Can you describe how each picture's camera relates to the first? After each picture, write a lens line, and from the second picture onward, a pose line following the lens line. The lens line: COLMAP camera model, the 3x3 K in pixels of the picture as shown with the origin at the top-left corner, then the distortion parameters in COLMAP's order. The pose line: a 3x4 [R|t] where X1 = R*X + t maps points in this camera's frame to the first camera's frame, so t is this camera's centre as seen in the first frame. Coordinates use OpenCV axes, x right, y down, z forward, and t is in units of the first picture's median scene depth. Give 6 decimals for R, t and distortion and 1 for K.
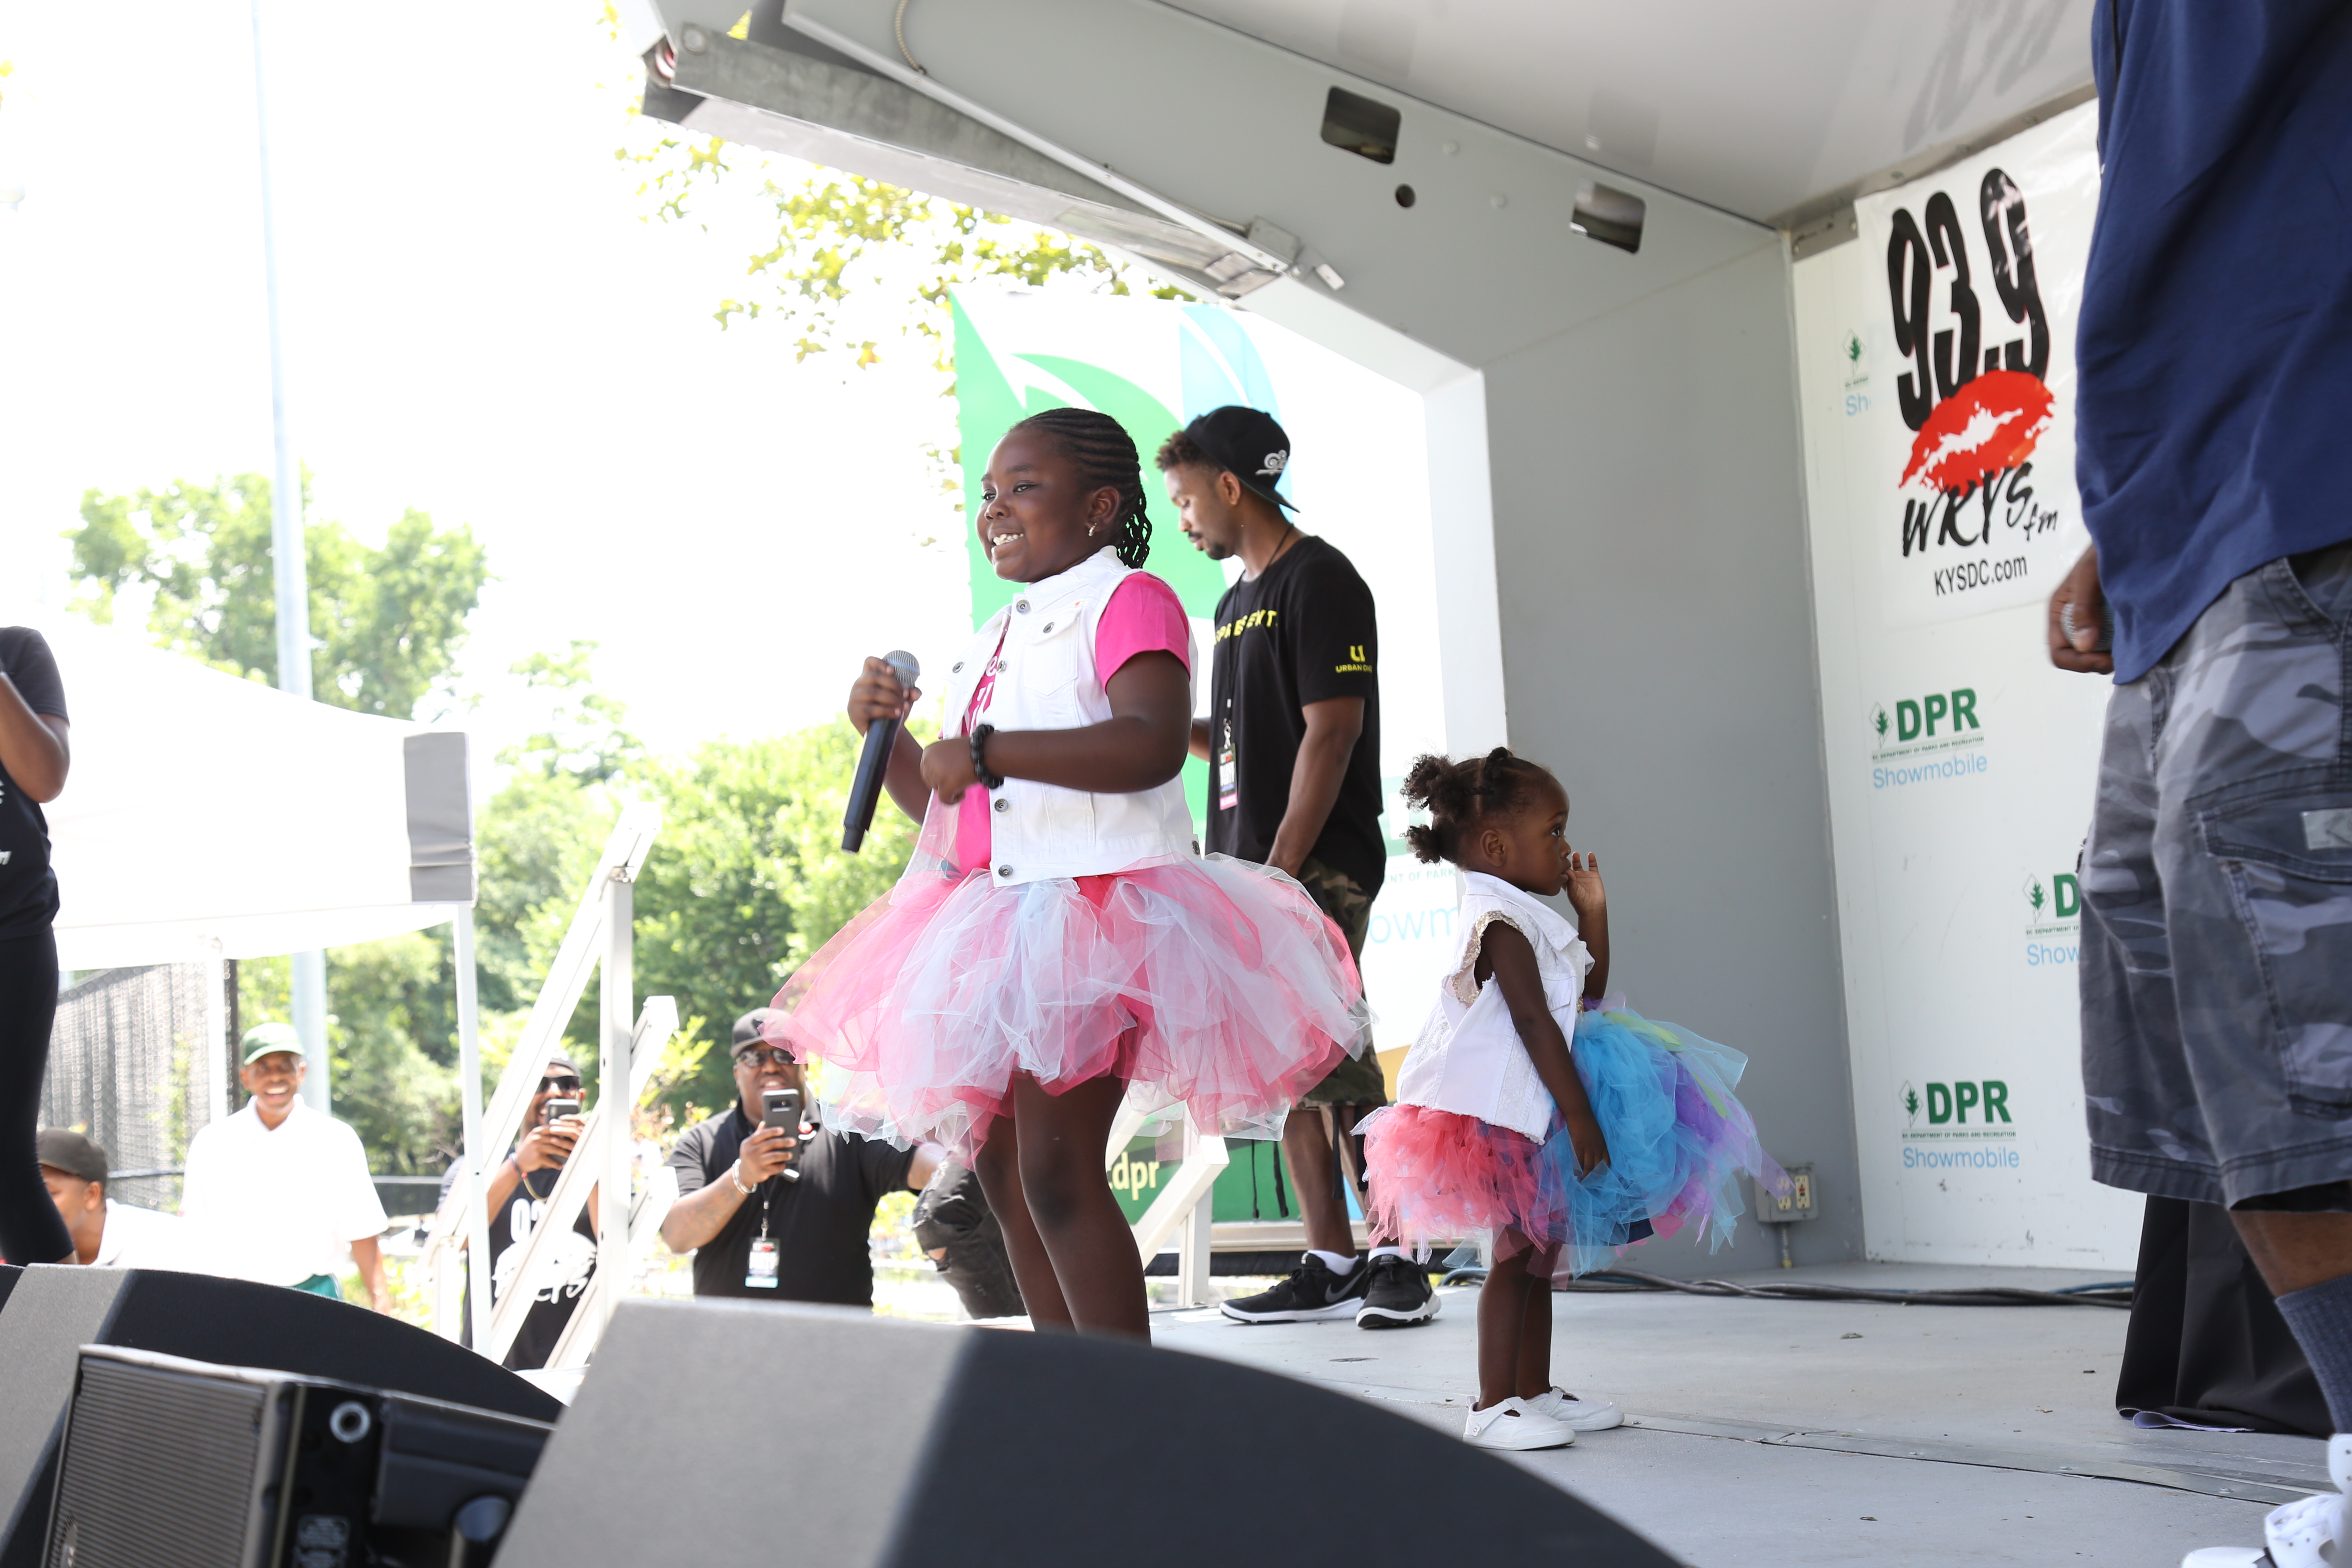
lens RADIAL K [[3828.0, 0, 1164.0], [0, 3828.0, 825.0], [0, 0, 1]] dist [0.225994, 0.000000]
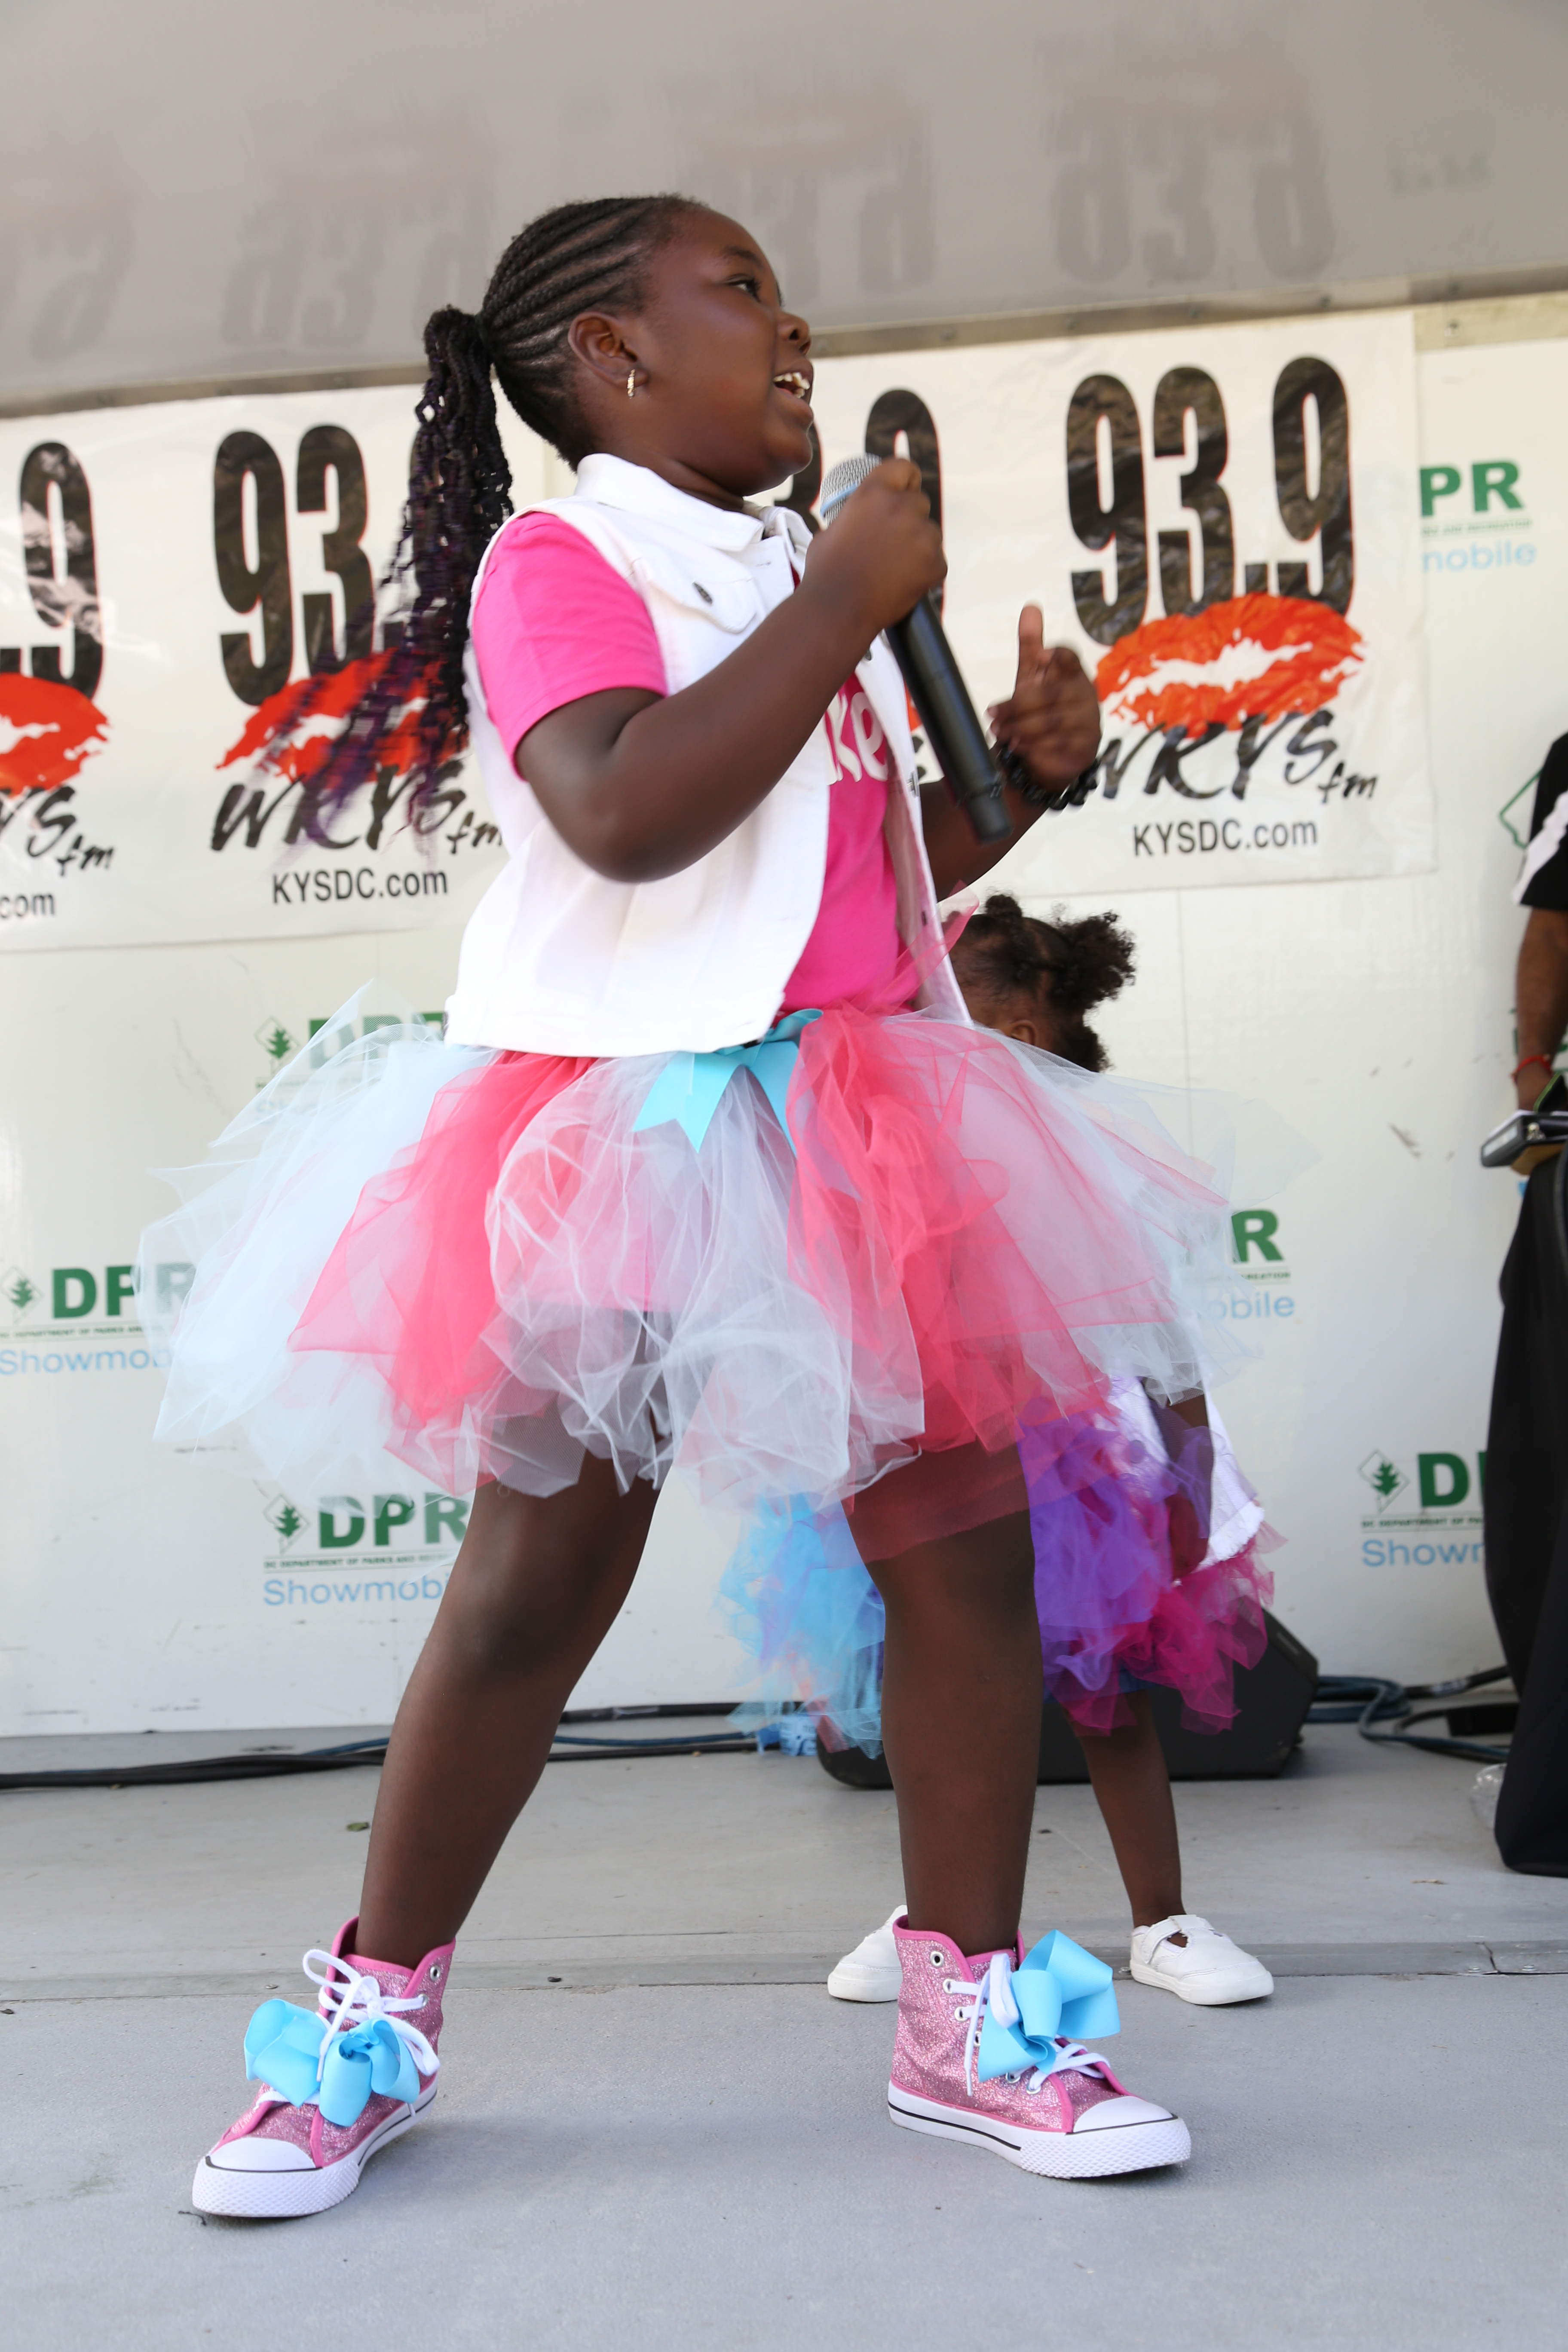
lens RADIAL K [[2899.1, 0, 835.0], [0, 2899.1, 1182.0], [0, 0, 1]] dist [0.066048, 0.000000]
pose [[0.492443, 0.103376, 0.864184, -0.238345], [-0.041044, 0.994575, -0.095585, 0.047367], [-0.869376, 0.011601, 0.494014, 0.526384]]
